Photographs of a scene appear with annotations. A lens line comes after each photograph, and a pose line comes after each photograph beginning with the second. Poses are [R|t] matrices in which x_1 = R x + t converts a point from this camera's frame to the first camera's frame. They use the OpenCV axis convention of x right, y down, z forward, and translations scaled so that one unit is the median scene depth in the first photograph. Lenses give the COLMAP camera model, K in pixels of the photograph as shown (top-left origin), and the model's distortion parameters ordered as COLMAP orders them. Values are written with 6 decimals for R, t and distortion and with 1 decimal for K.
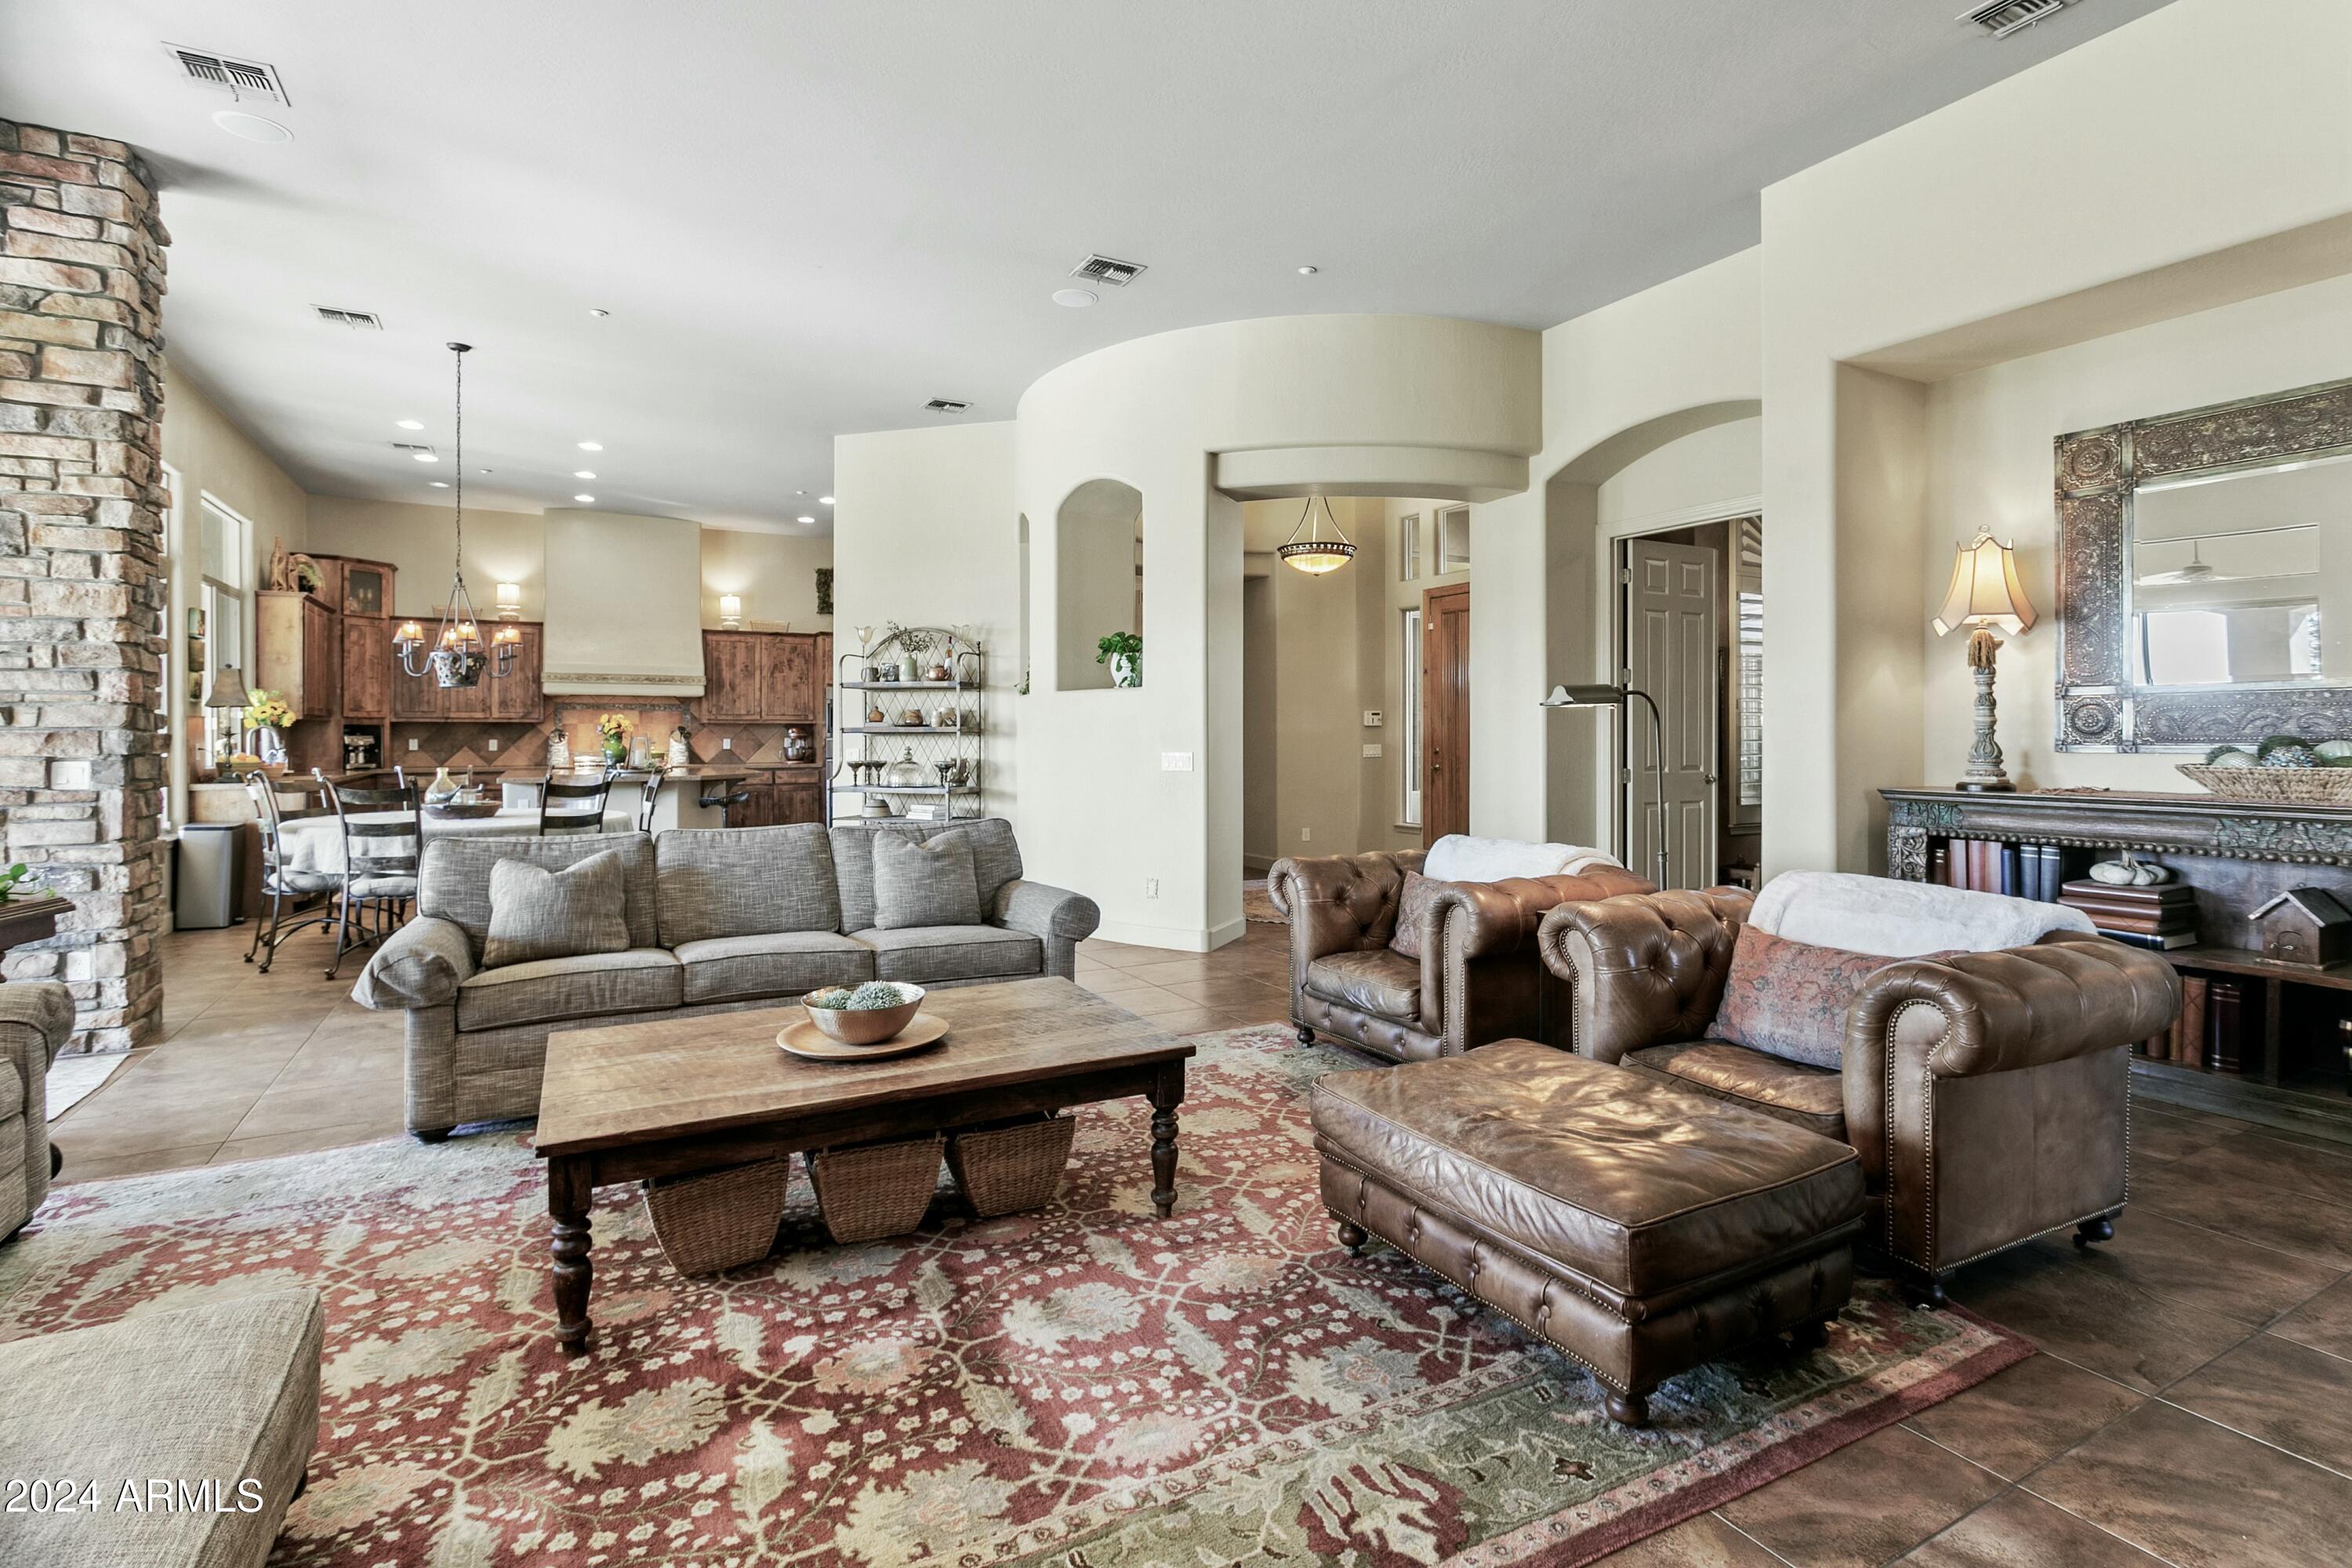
lens RADIAL K [[1123.2, 0, 1180.2], [0, 1123.2, 733.8], [0, 0, 1]] dist [0.000934, 0.001250]
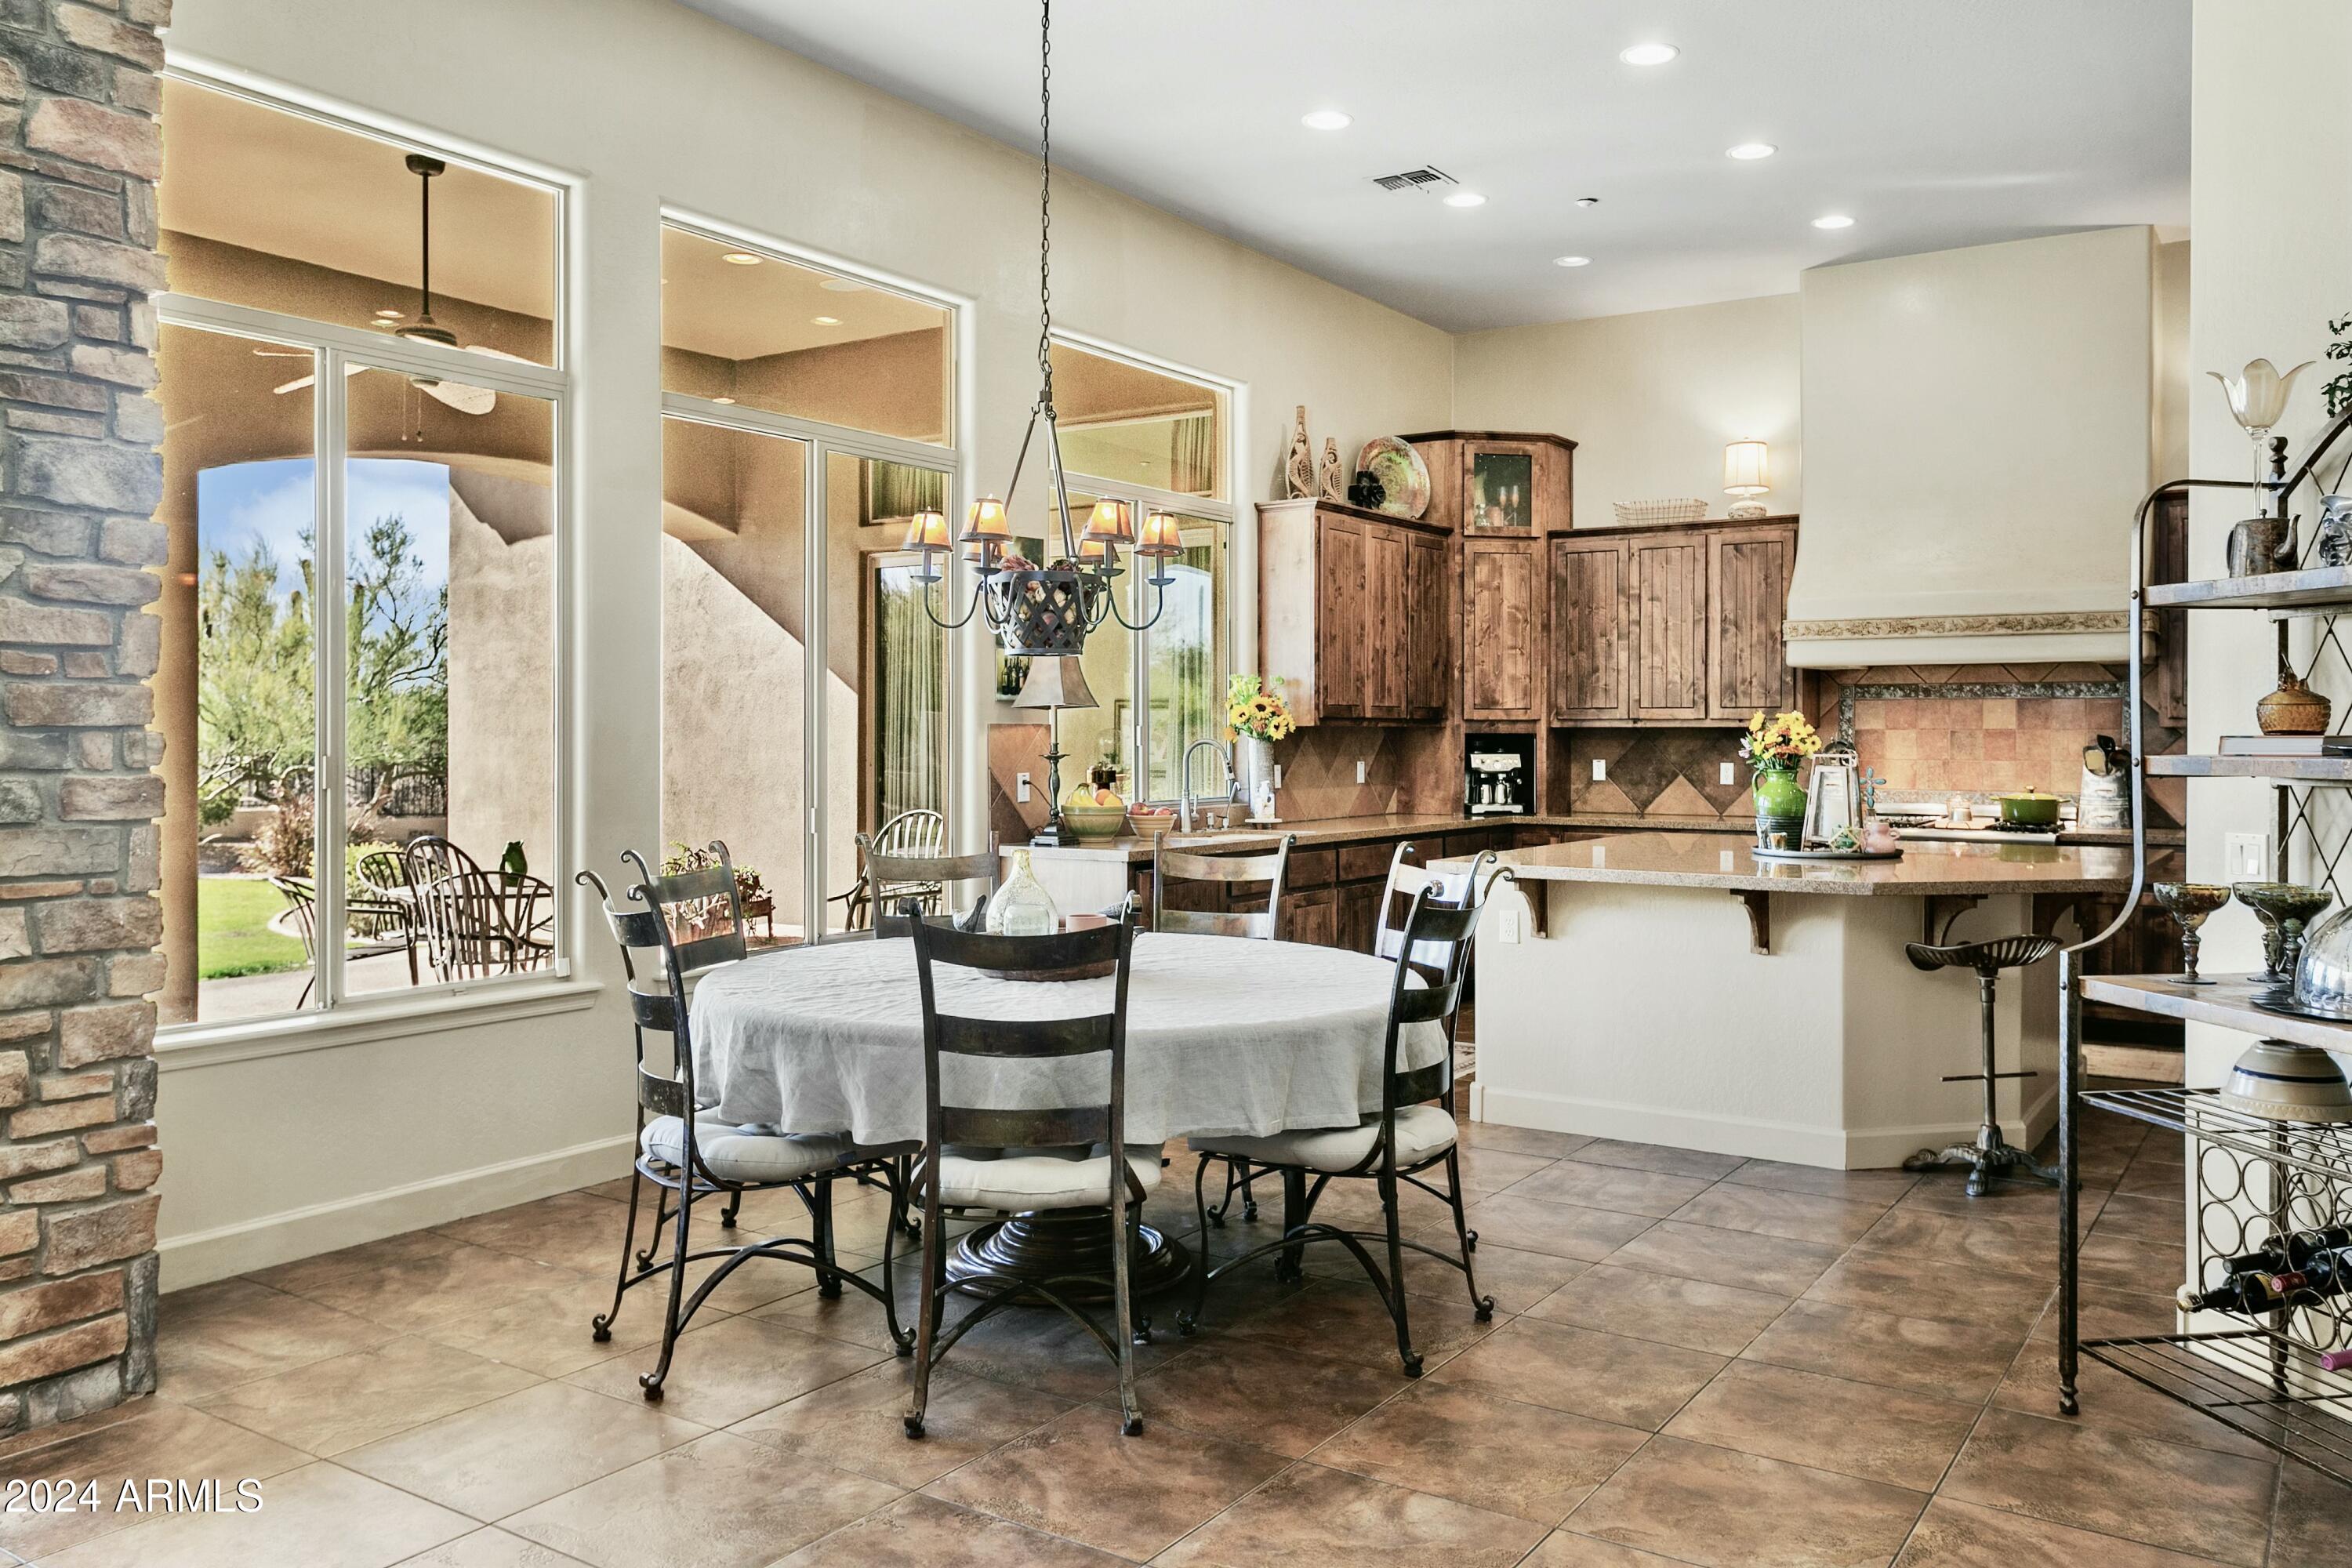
lens RADIAL K [[1799.2, 0, 1177.2], [0, 1799.2, 728.5], [0, 0, 1]] dist [0.004204, 0.007754]
pose [[0.459566, -0.001558, -0.888142, -0.047471], [-0.001337, 0.999996, -0.002446, -0.019970], [0.888142, 0.002311, 0.459562, 1.102518]]
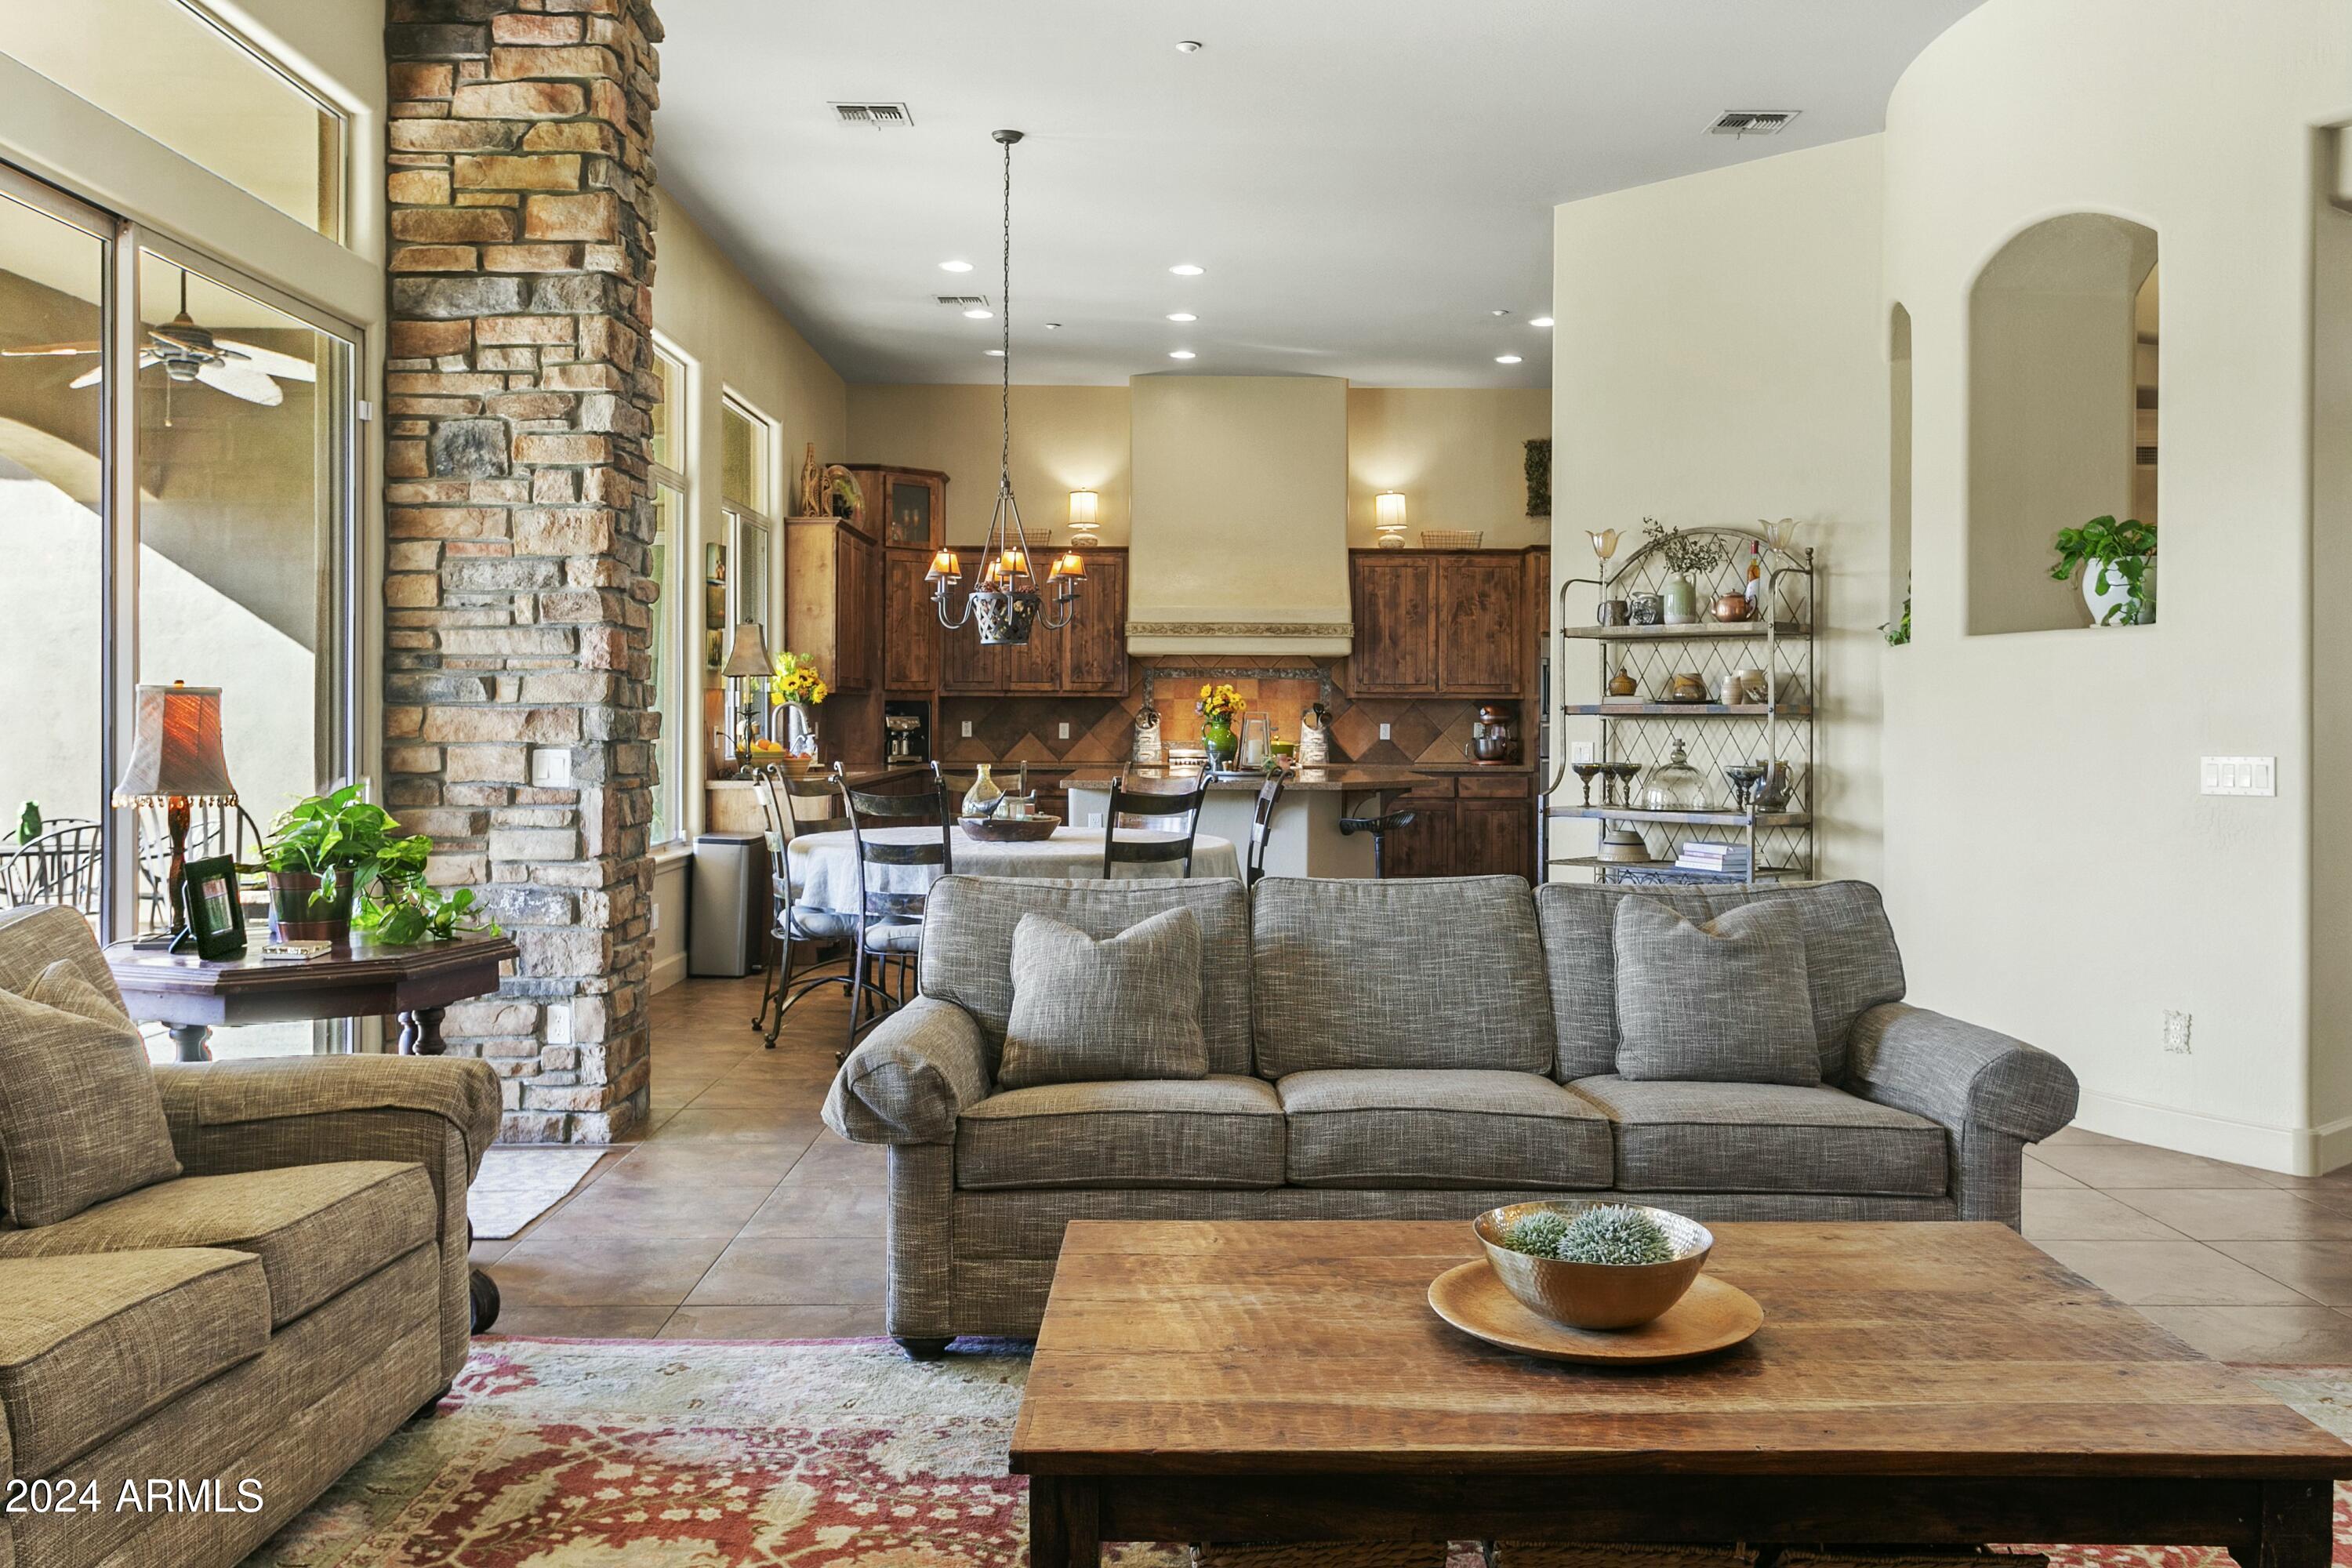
lens RADIAL K [[1871.2, 0, 1184.6], [0, 1871.2, 713.1], [0, 0, 1]] dist [0.016419, -0.011037]
pose [[0.879870, 0.003090, -0.475204, -0.025442], [-0.004010, 0.999992, -0.000921, 0.000226], [0.475197, 0.002716, 0.879875, 0.102329]]
